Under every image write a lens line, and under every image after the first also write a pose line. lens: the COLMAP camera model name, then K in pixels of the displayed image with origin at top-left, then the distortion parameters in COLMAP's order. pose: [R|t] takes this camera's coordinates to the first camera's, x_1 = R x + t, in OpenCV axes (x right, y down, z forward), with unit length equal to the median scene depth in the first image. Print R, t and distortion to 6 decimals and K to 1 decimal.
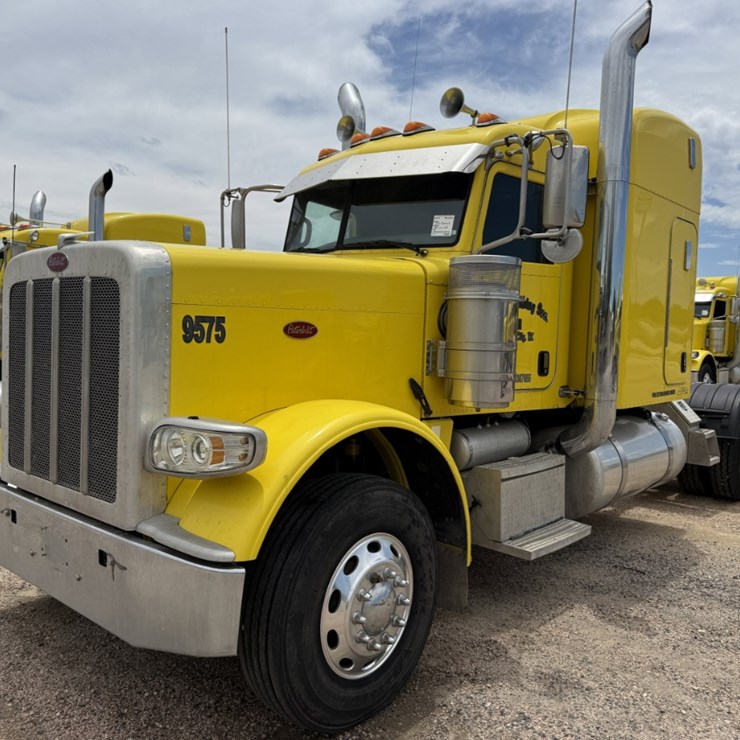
lens RADIAL K [[777.2, 0, 362.5], [0, 777.2, 362.5], [0, 0, 1]] dist [0.056745, 0.000000]
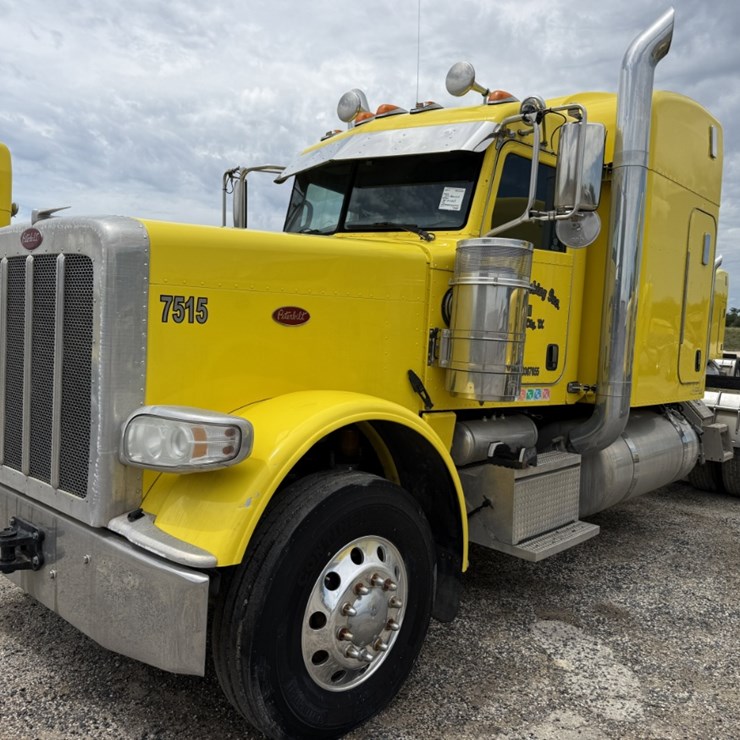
lens RADIAL K [[754.4, 0, 368.1], [0, 754.4, 370.4], [0, 0, 1]] dist [0.049006, 0.000000]
pose [[0.999810, 0.017334, -0.008908, 0.016986], [-0.017165, 0.999676, 0.018788, 0.004733], [0.009231, -0.018631, 0.999784, 0.080851]]
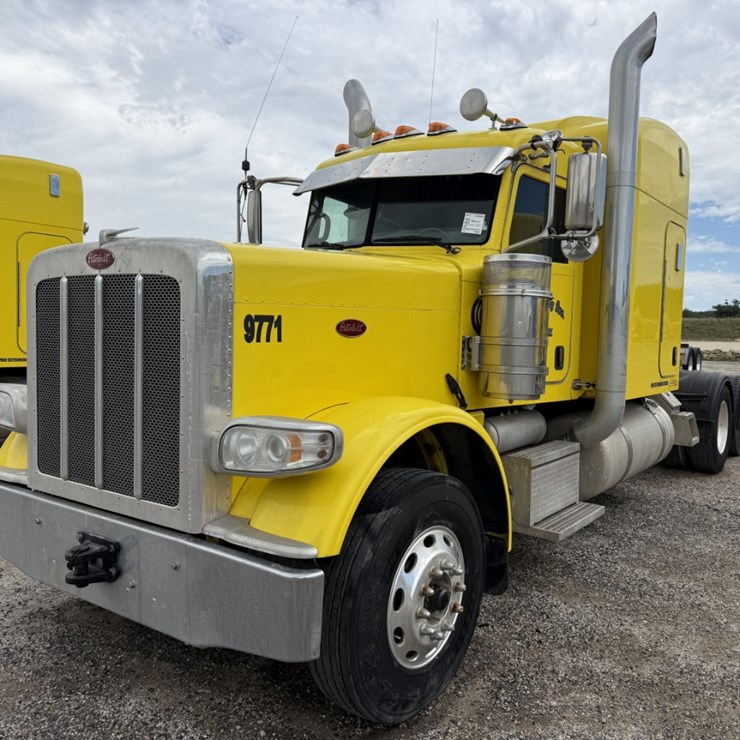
lens RADIAL K [[777.2, 0, 425.8], [0, 777.2, 365.6], [0, 0, 1]] dist [0.056745, 0.000000]
pose [[0.987576, -0.011746, 0.156704, -0.122506], [0.009227, 0.999816, 0.016792, -0.007452], [-0.156872, -0.015137, 0.987503, -0.011348]]
